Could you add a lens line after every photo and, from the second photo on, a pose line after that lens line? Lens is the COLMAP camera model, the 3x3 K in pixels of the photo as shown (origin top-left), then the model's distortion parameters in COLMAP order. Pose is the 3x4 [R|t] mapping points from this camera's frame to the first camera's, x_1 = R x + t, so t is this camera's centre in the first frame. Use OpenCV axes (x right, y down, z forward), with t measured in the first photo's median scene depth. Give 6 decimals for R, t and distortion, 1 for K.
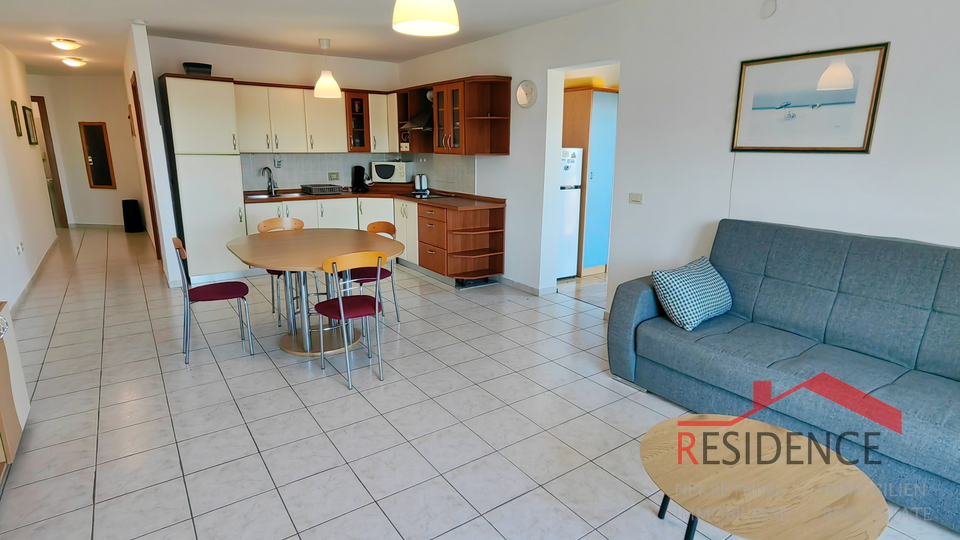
lens RADIAL K [[507.5, 0, 475.8], [0, 507.5, 269.2], [0, 0, 1]] dist [-0.001097, 0.005472]
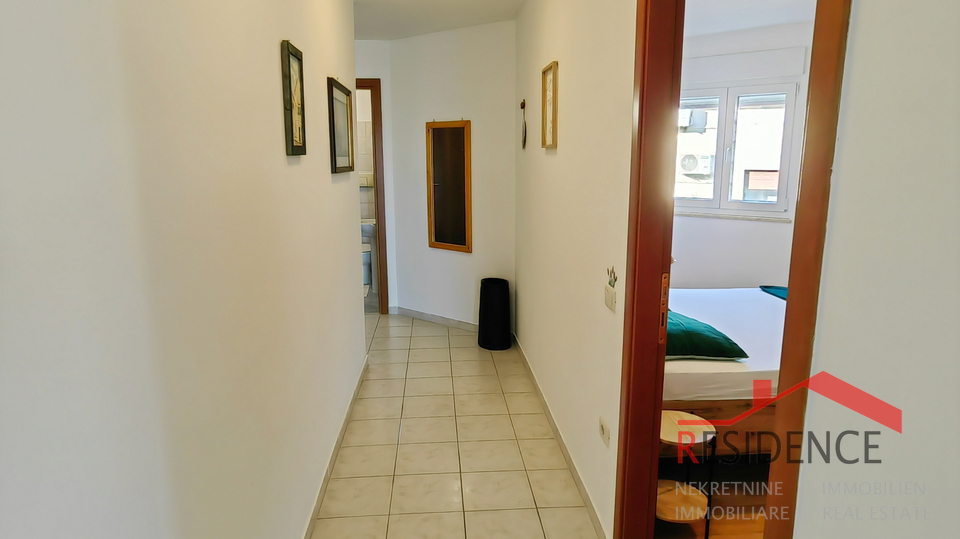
lens RADIAL K [[603.2, 0, 485.4], [0, 603.2, 269.6], [0, 0, 1]] dist [-0.056538, -0.000724]
pose [[0.865197, 0.083731, -0.494393, -0.583679], [-0.107661, 0.993985, -0.020066, -0.189473], [0.489739, 0.070588, 0.869007, 0.716000]]
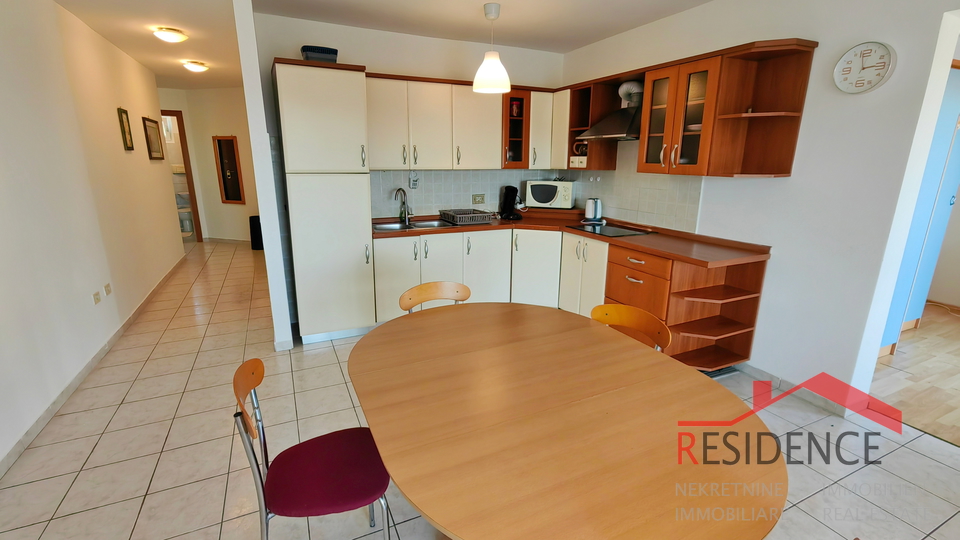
lens RADIAL K [[431.6, 0, 479.3], [0, 431.6, 268.4], [0, 0, 1]] dist [-0.001469, 0.000972]
pose [[0.986351, 0.039369, -0.159884, -0.179862], [-0.037694, 0.999198, 0.013493, -0.090761], [0.160287, -0.007282, 0.987044, 0.361539]]
